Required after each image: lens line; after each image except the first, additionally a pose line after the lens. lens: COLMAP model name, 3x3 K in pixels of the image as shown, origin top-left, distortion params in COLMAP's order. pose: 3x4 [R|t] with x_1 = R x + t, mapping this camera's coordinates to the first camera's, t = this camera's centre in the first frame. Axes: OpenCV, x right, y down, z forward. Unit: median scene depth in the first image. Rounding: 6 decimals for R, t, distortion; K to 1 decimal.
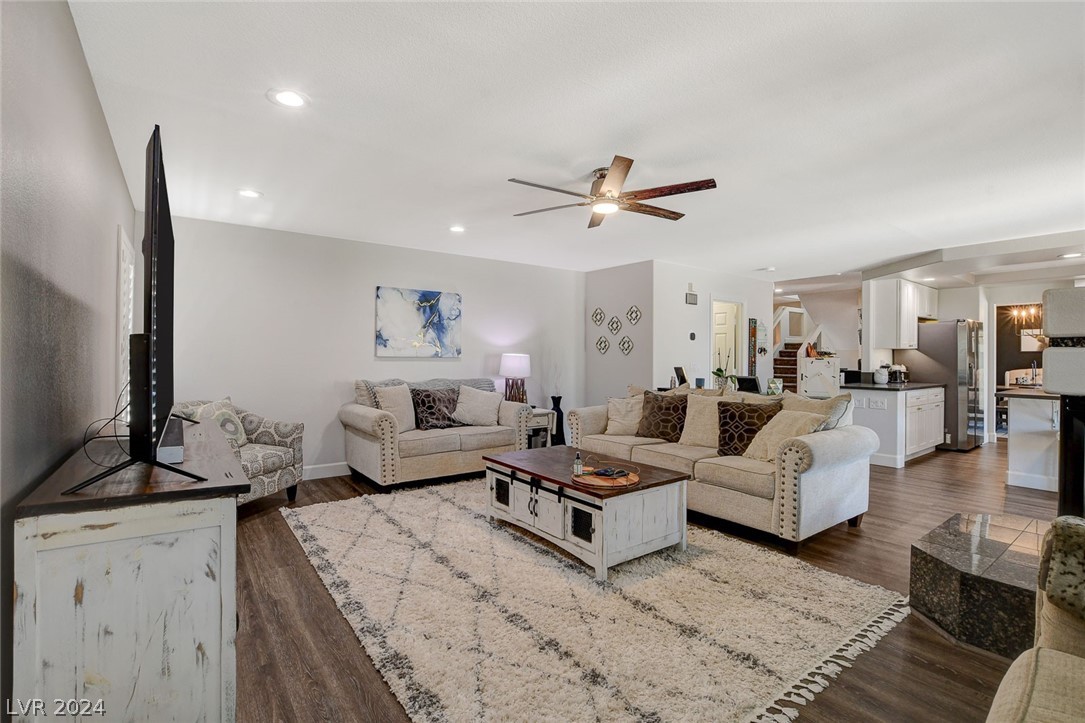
lens RADIAL K [[483.4, 0, 538.9], [0, 483.4, 361.3], [0, 0, 1]] dist [-0.026099, 0.004984]
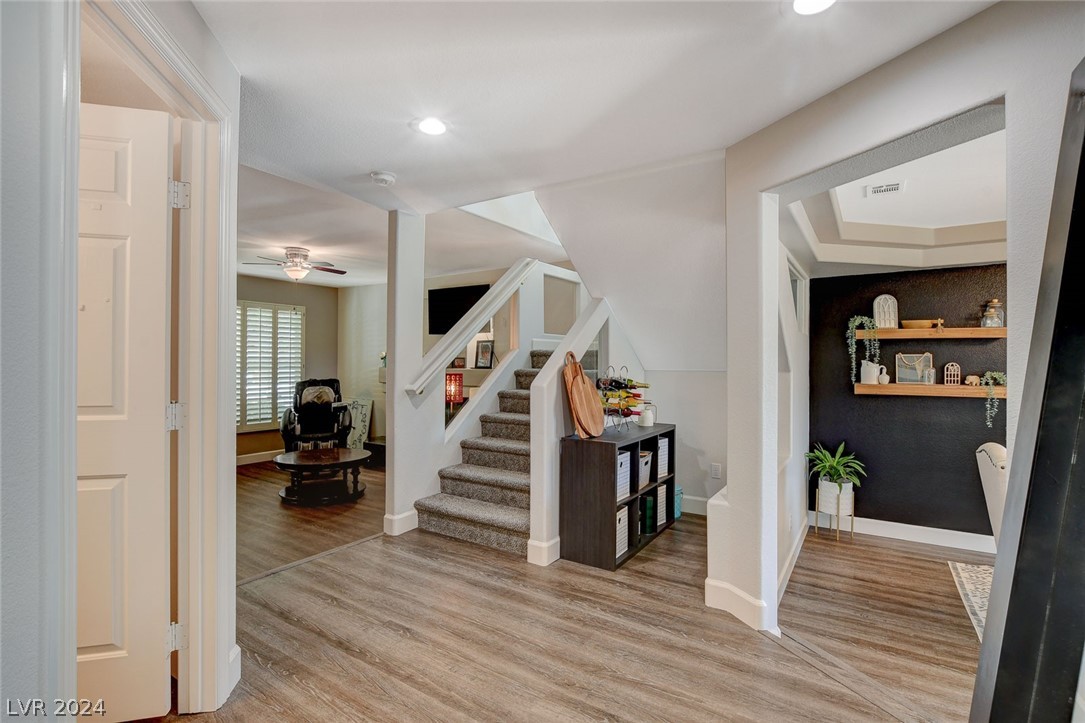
lens RADIAL K [[508.1, 0, 540.2], [0, 508.1, 363.7], [0, 0, 1]] dist [-0.030175, 0.003842]
pose [[0.937574, -0.003539, 0.347767, 1.489229], [0.001114, 0.999974, 0.007172, -0.118948], [-0.347783, -0.006337, 0.937553, 2.404708]]
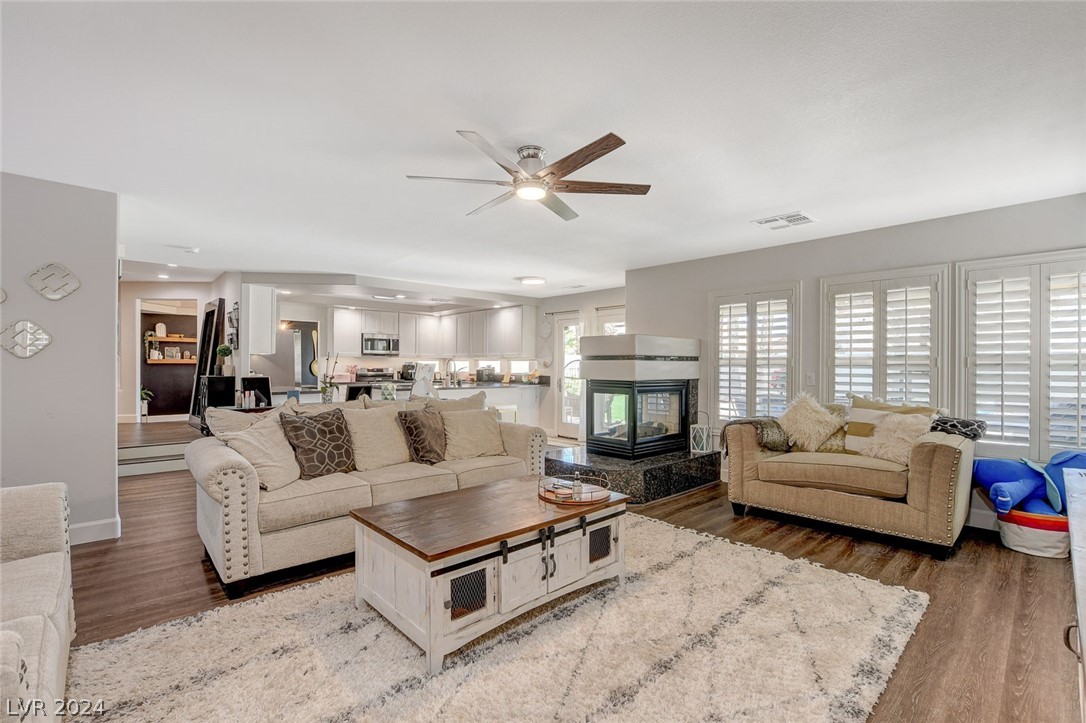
lens RADIAL K [[483.8, 0, 535.7], [0, 483.8, 367.1], [0, 0, 1]] dist [-0.026099, 0.004984]
pose [[-0.104605, -0.004880, 0.994502, -0.746662], [0.000090, 0.999988, 0.004916, -0.008492], [-0.994514, 0.000604, -0.104603, 1.104405]]
